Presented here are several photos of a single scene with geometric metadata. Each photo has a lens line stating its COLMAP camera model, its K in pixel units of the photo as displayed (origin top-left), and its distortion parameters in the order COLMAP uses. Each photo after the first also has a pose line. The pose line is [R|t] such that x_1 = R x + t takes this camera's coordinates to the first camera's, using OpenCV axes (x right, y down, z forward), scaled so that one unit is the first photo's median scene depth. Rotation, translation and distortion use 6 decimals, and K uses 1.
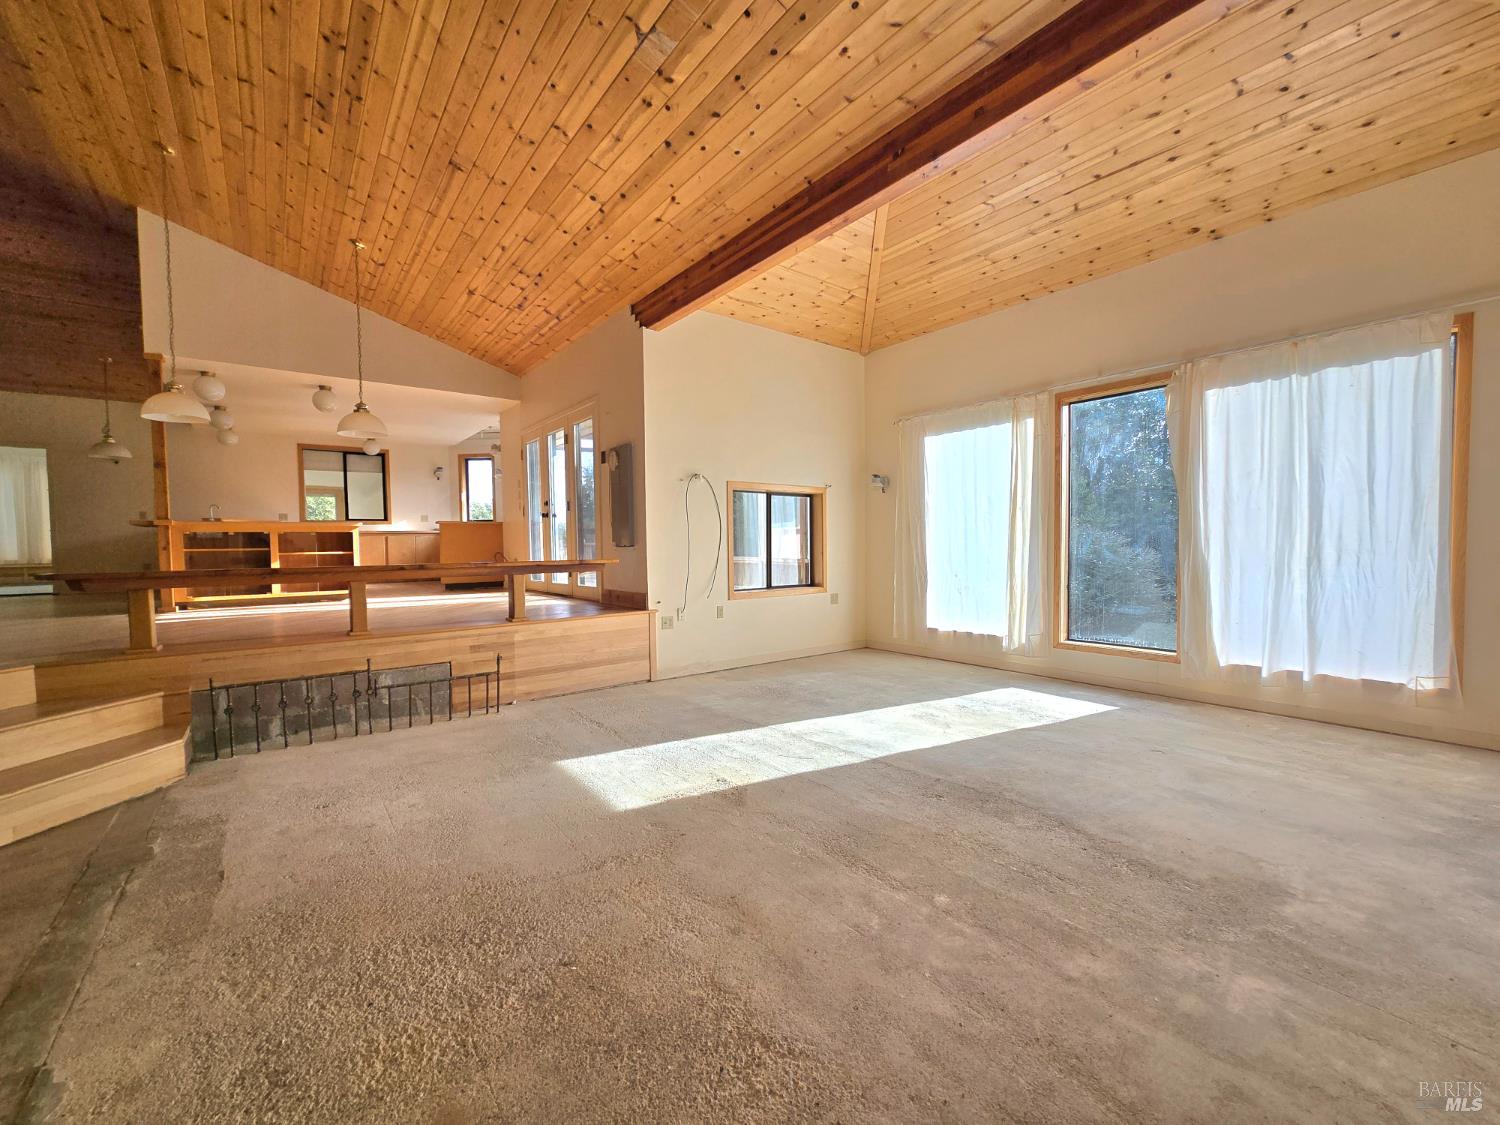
lens RADIAL K [[614.6, 0, 752.5], [0, 614.6, 567.4], [0, 0, 1]] dist [0.000062, 0.000458]
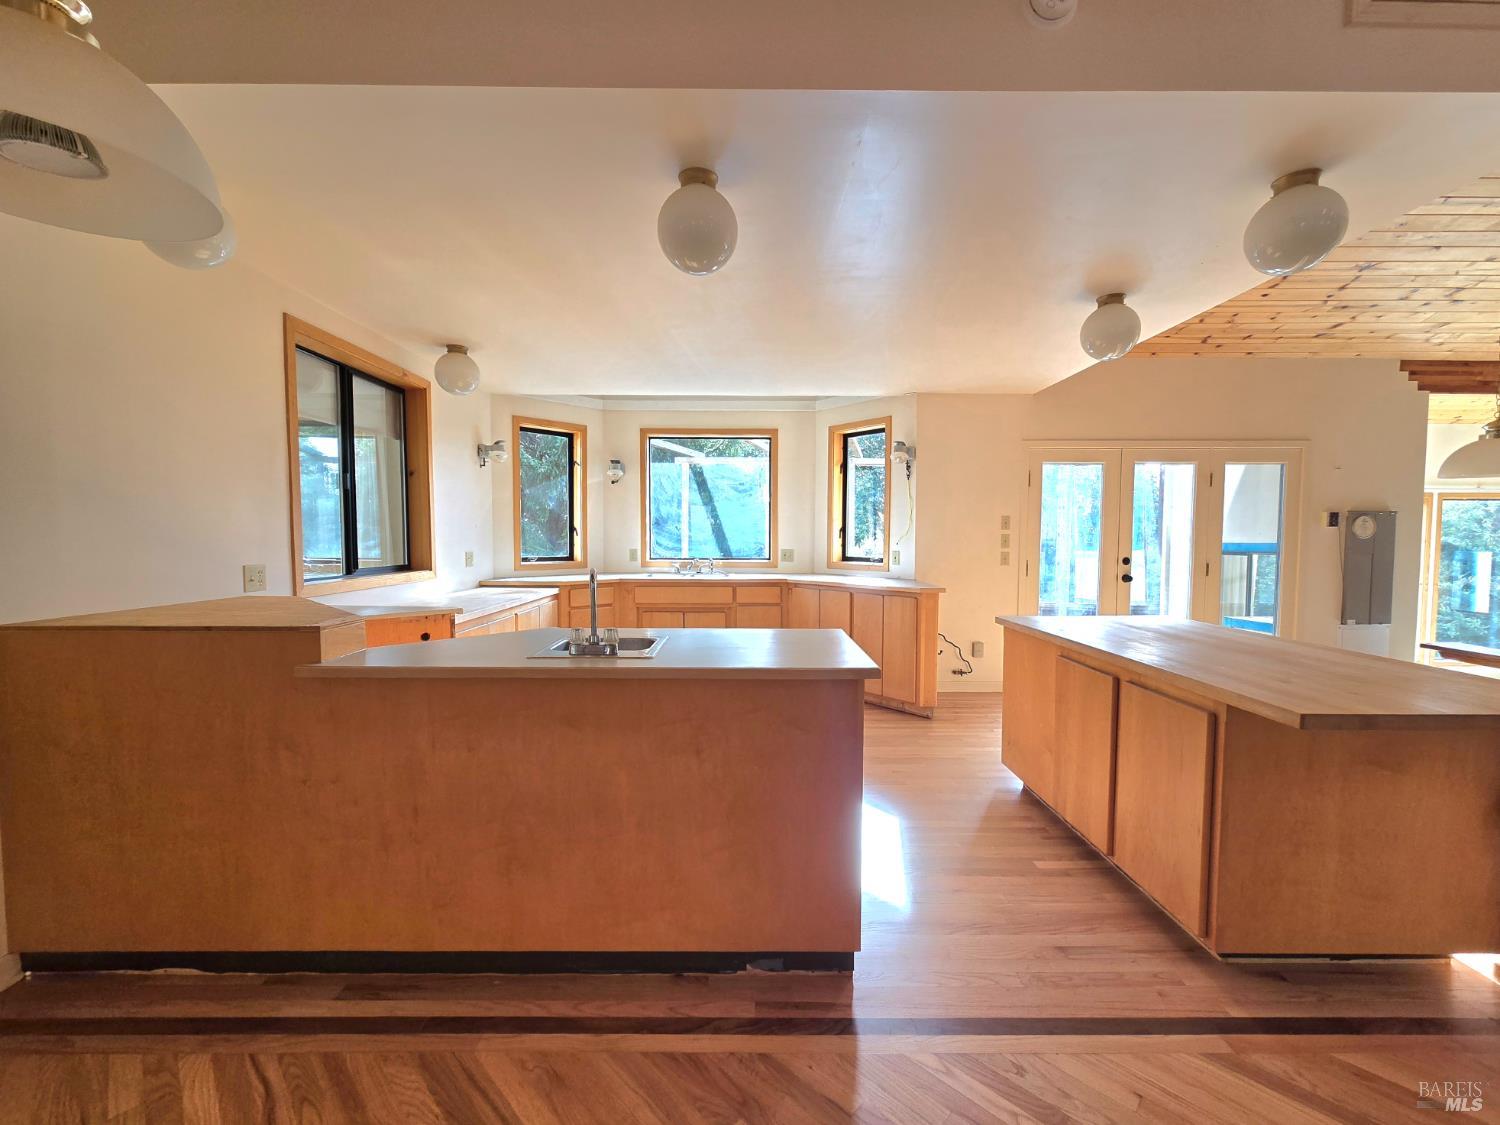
lens RADIAL K [[614.6, 0, 752.5], [0, 614.6, 567.4], [0, 0, 1]] dist [0.000062, 0.000458]
pose [[0.612344, -0.026349, 0.790152, -1.844244], [0.021476, 0.999630, 0.016691, -0.189854], [-0.790300, 0.006749, 0.612683, 1.467347]]
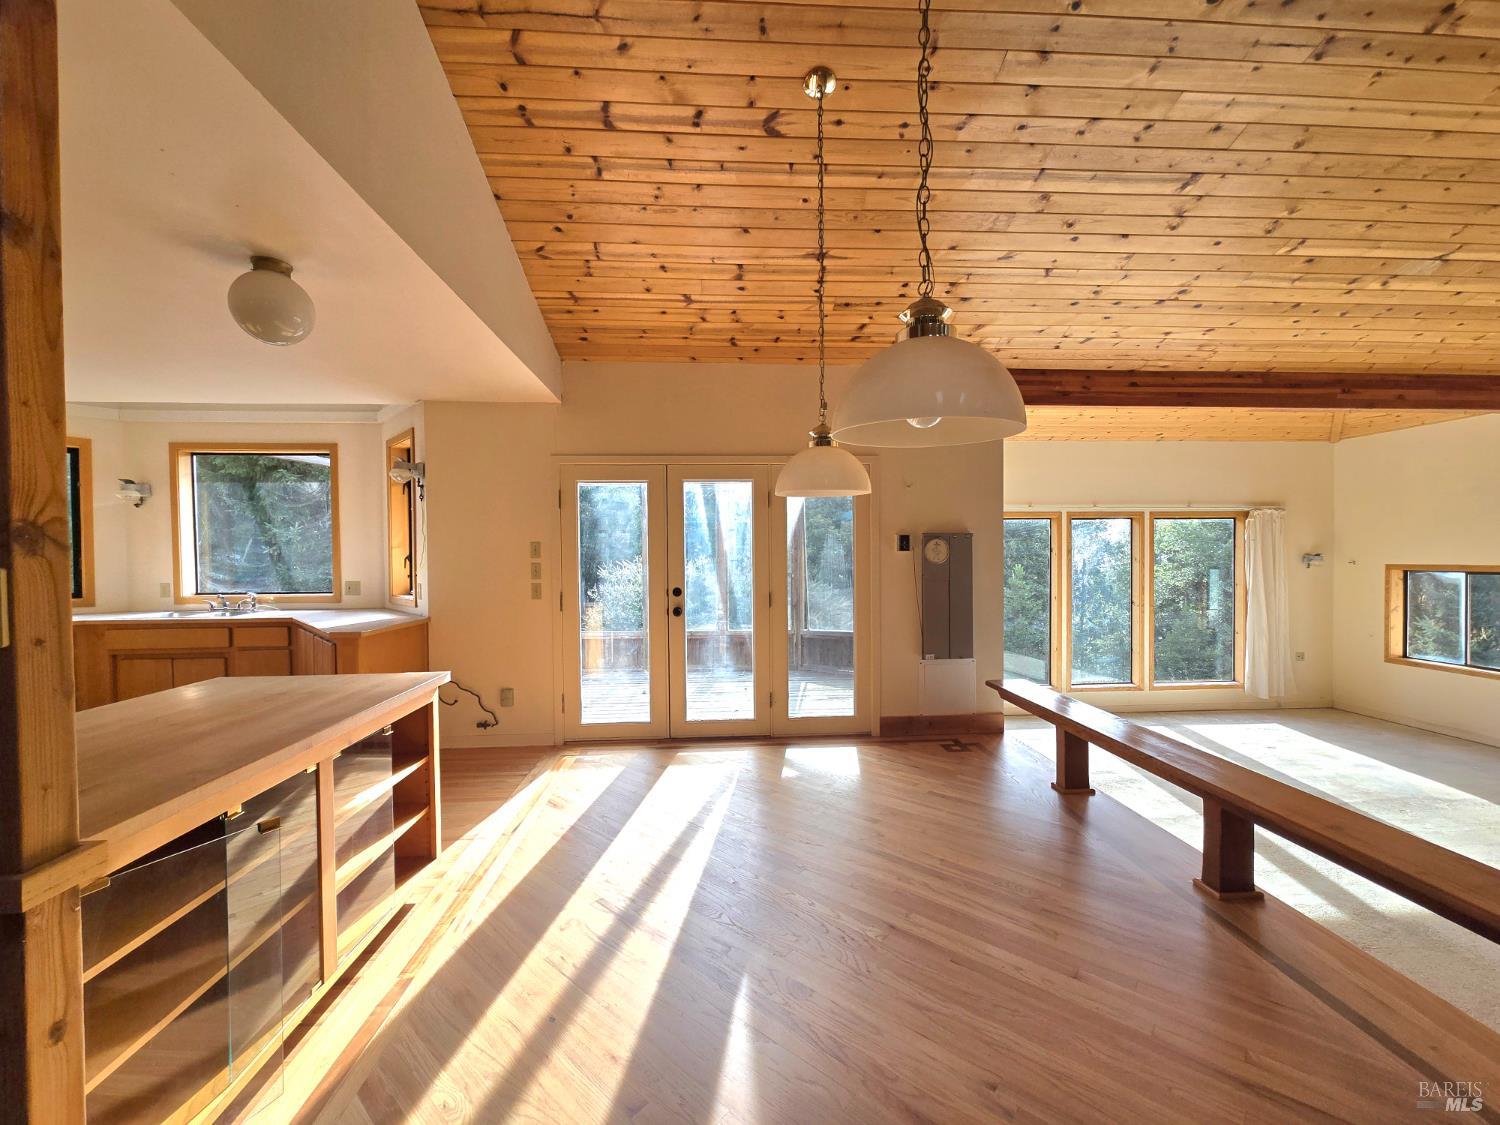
lens RADIAL K [[614.6, 0, 752.5], [0, 614.6, 567.4], [0, 0, 1]] dist [0.000062, 0.000458]
pose [[0.564112, -0.006281, 0.825675, -1.284074], [0.033767, 0.999310, -0.015468, -0.187986], [-0.825008, 0.036606, 0.563934, 0.959636]]
